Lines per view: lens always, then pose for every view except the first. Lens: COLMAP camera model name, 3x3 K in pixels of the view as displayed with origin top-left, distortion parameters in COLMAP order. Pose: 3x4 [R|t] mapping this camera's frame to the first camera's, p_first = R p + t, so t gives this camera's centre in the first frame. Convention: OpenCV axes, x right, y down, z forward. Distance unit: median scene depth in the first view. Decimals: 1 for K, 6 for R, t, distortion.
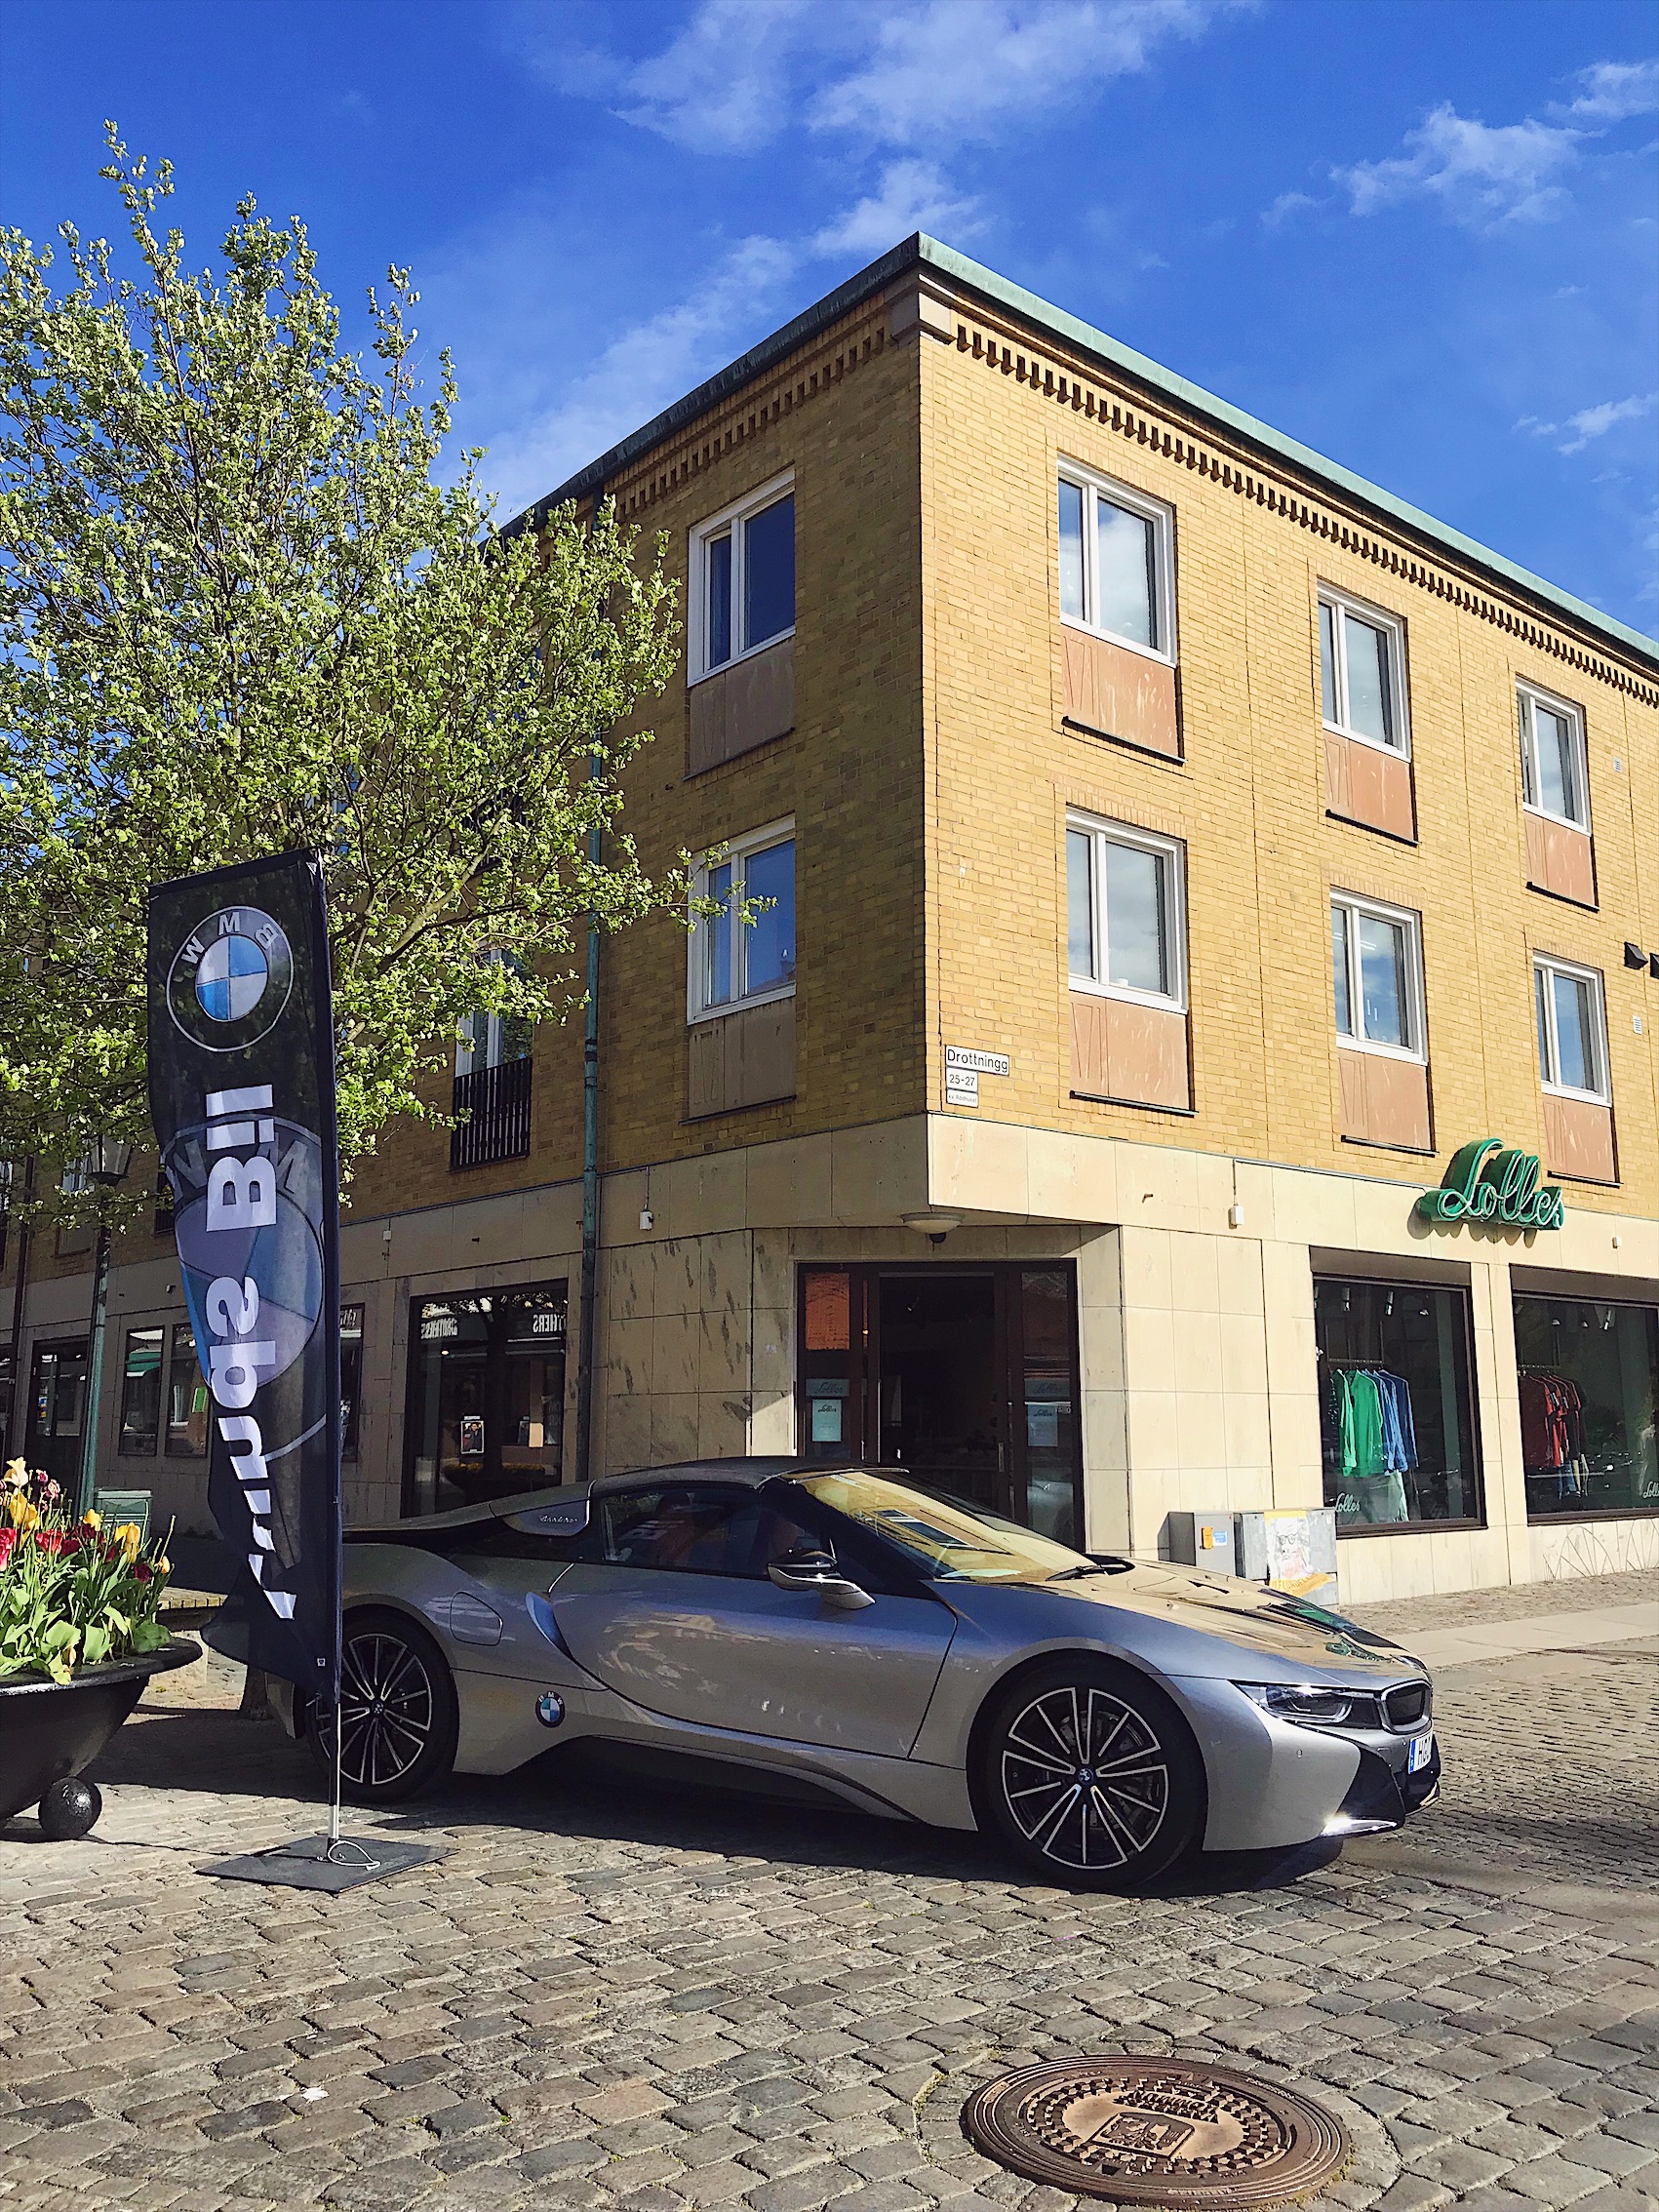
lens RADIAL K [[1858.9, 0, 829.5], [0, 1858.9, 1106.0], [0, 0, 1]] dist [0.219270, -0.888780]
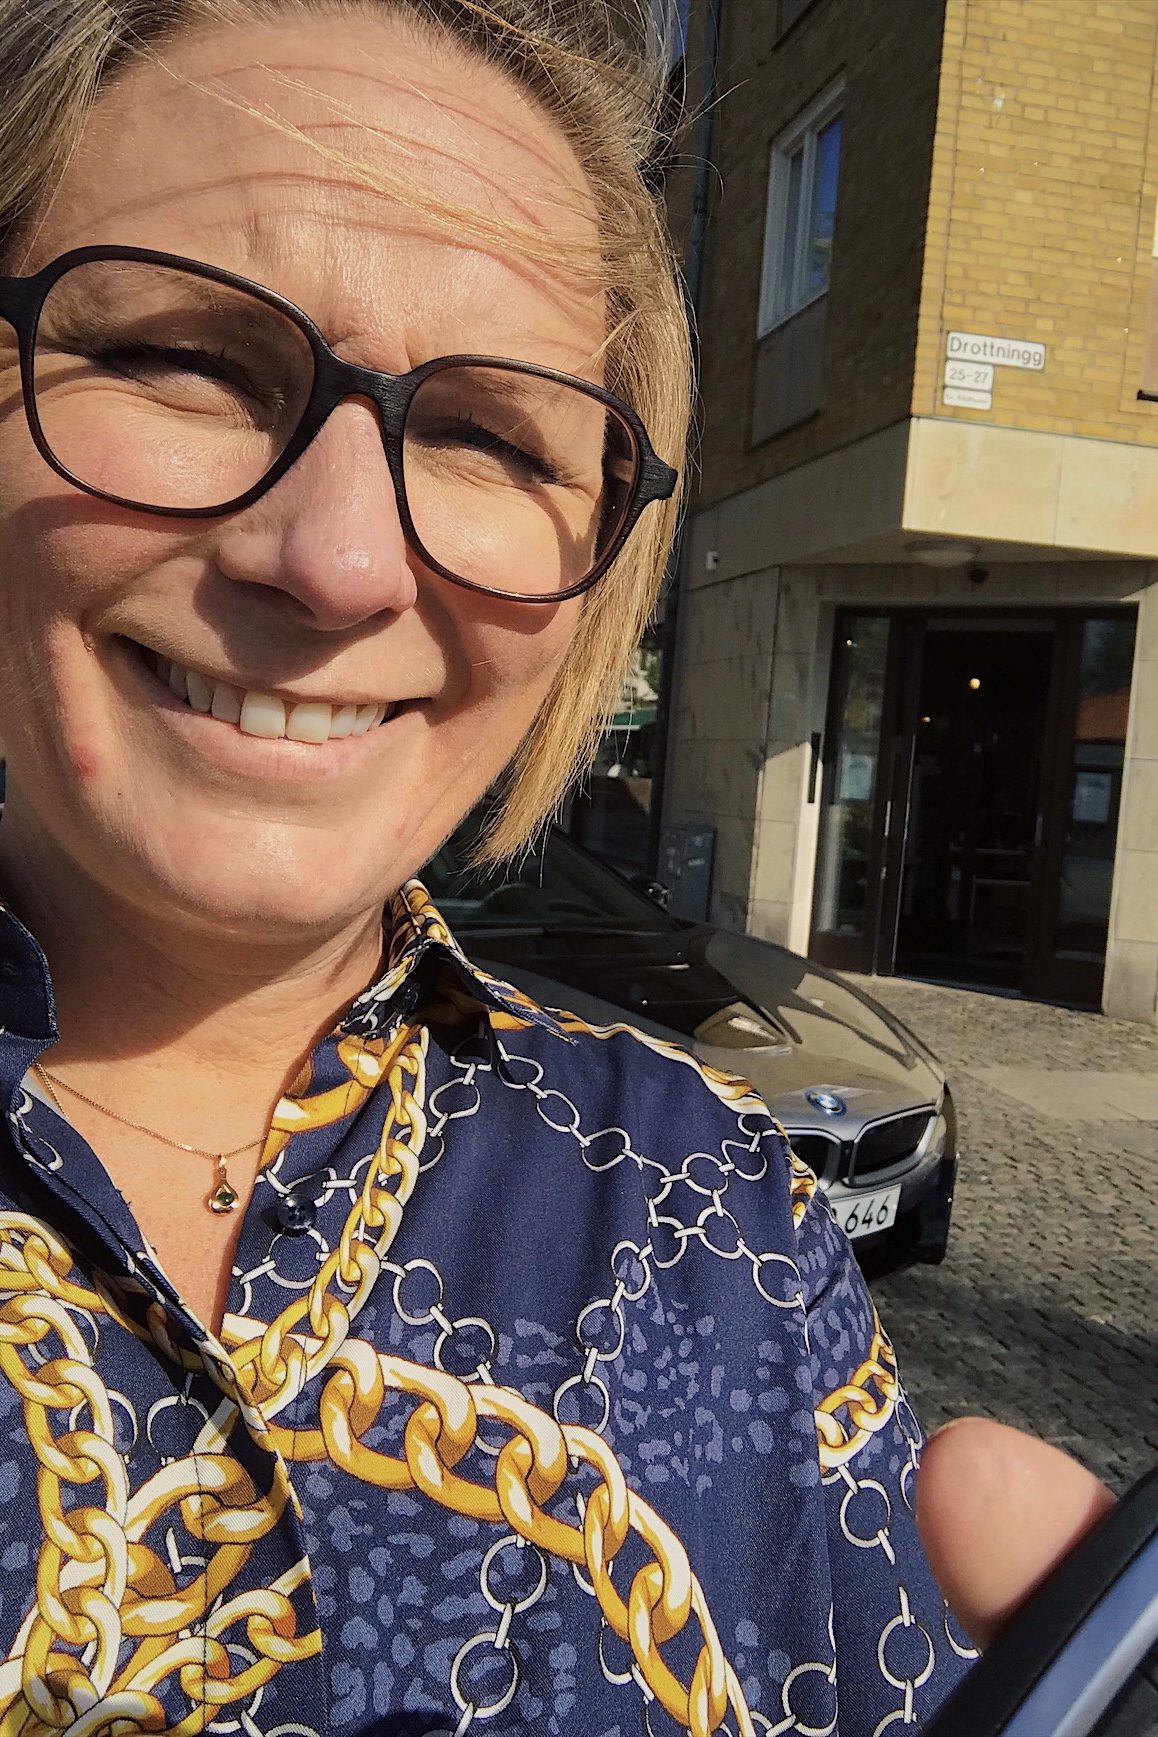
lens RADIAL K [[1655.2, 0, 553.1], [0, 1655.2, 915.6], [0, 0, 1]] dist [-0.002994, 0.007150]
pose [[0.895326, 0.096634, -0.434803, 0.230369], [0.009332, 0.971898, 0.235217, 0.041035], [0.445314, -0.214654, 0.869264, 0.213564]]
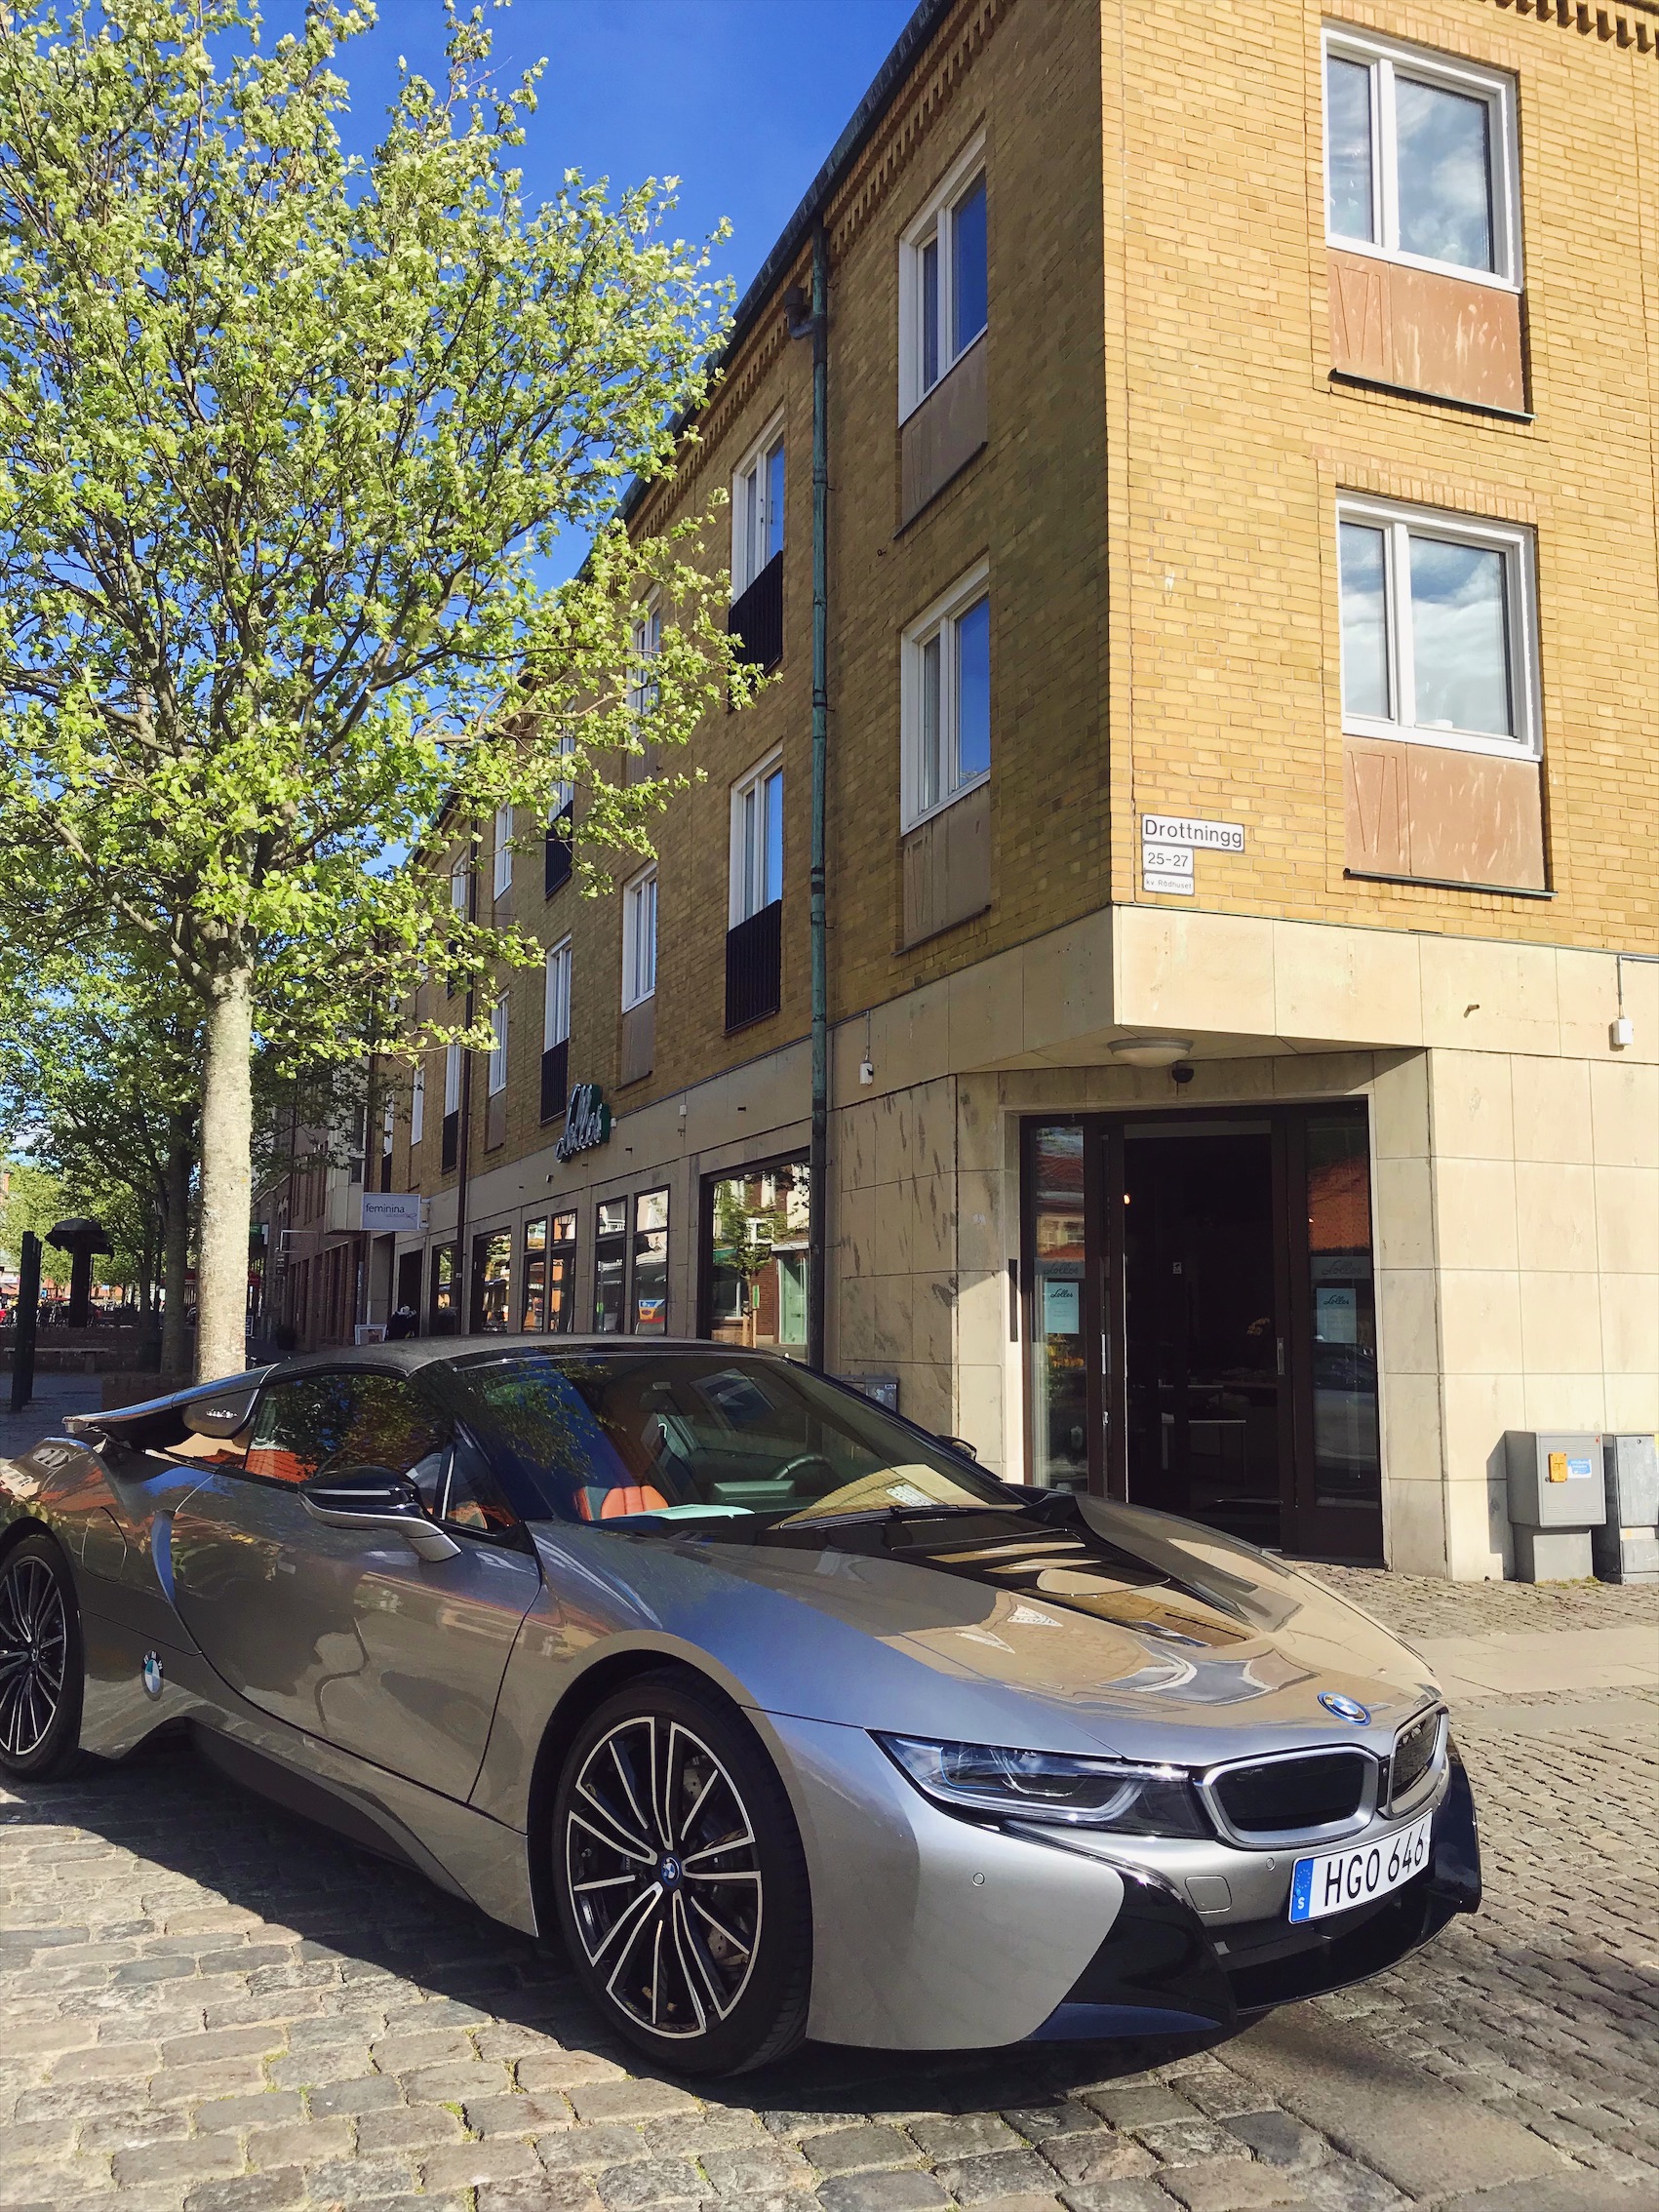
lens RADIAL K [[1875.8, 0, 805.0], [0, 1875.8, 1110.7], [0, 0, 1]] dist [0.008351, 0.004513]
pose [[0.942658, -0.033754, -0.332048, 0.168015], [0.050053, 0.997919, 0.040656, 0.045560], [0.329985, -0.054945, 0.942386, 0.216697]]
